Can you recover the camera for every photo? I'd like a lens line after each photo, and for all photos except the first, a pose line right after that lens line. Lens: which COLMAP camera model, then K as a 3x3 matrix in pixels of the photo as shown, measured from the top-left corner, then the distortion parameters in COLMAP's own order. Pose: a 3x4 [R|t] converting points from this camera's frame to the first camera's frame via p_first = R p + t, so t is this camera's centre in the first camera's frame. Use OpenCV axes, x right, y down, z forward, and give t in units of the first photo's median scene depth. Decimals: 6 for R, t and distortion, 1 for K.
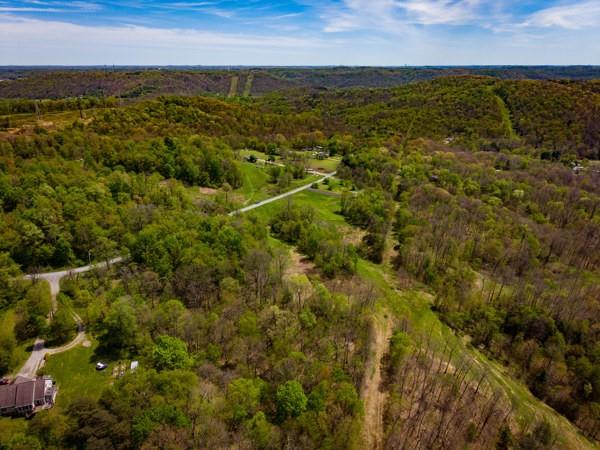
lens RADIAL K [[404.6, 0, 302.9], [0, 404.6, 228.3], [0, 0, 1]] dist [0.030493, -0.026742]
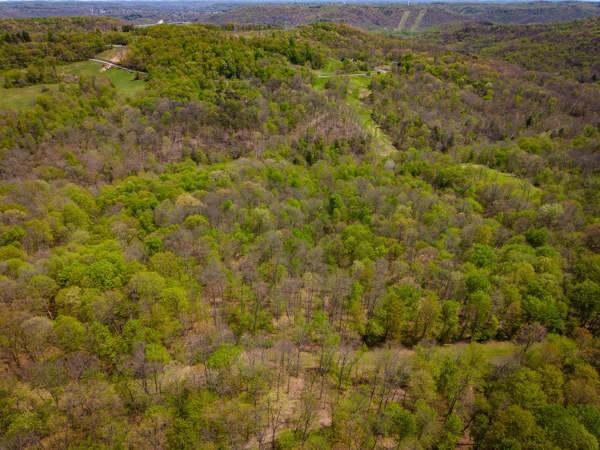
lens RADIAL K [[404.6, 0, 300.6], [0, 404.6, 229.9], [0, 0, 1]] dist [0.030493, -0.026742]
pose [[0.909469, 0.205995, -0.361154, 0.090237], [-0.156384, 0.974332, 0.161929, 0.051606], [0.385240, -0.090790, 0.918339, -0.124251]]
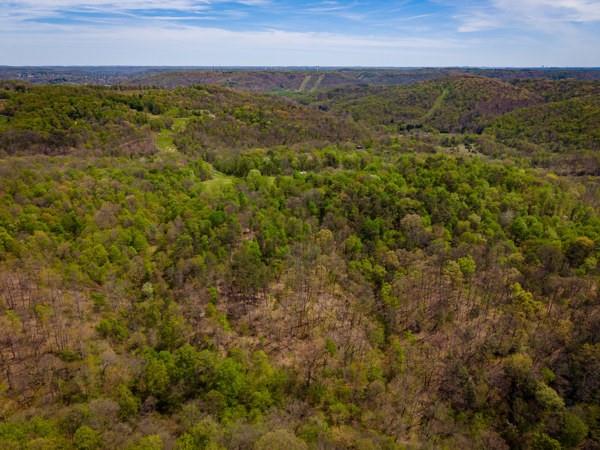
lens RADIAL K [[404.6, 0, 300.4], [0, 404.6, 219.2], [0, 0, 1]] dist [0.030493, -0.026742]
pose [[0.955537, 0.106937, -0.274797, 0.227331], [-0.112945, 0.993583, -0.006086, 0.073652], [0.272382, 0.036852, 0.961483, -0.184297]]
